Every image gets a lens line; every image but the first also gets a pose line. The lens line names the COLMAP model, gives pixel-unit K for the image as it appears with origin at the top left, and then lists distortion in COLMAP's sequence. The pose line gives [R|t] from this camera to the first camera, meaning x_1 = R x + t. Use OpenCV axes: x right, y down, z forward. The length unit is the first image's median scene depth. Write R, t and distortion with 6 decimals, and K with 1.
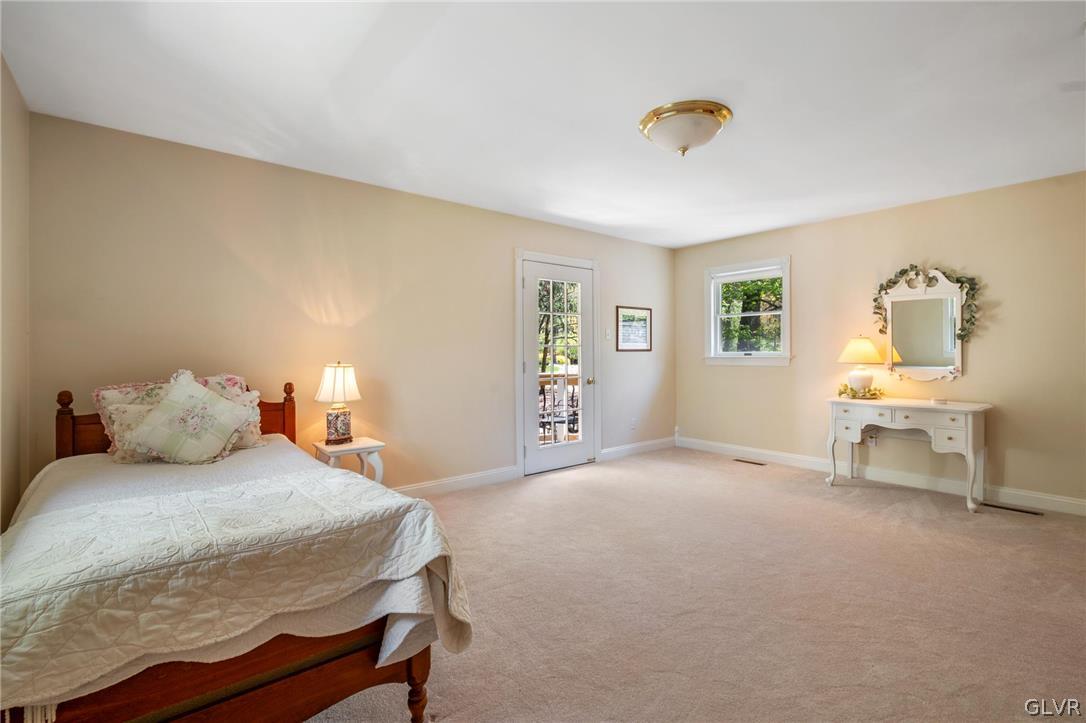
lens RADIAL K [[499.6, 0, 550.6], [0, 499.6, 360.3], [0, 0, 1]] dist [0.004628, -0.003261]
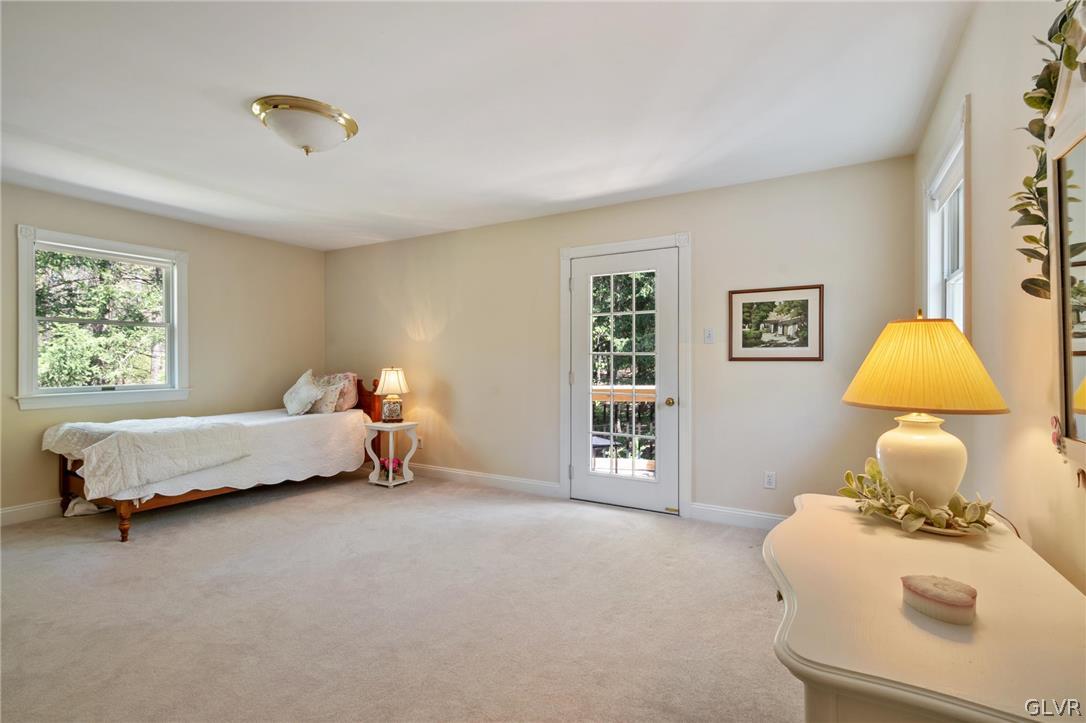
lens RADIAL K [[499.6, 0, 547.6], [0, 499.6, 357.6], [0, 0, 1]] dist [0.004628, -0.003261]
pose [[0.342085, 0.006509, -0.939646, 0.744743], [-0.014078, 0.999899, 0.001801, -0.022113], [0.939564, 0.012613, 0.342142, 0.621117]]
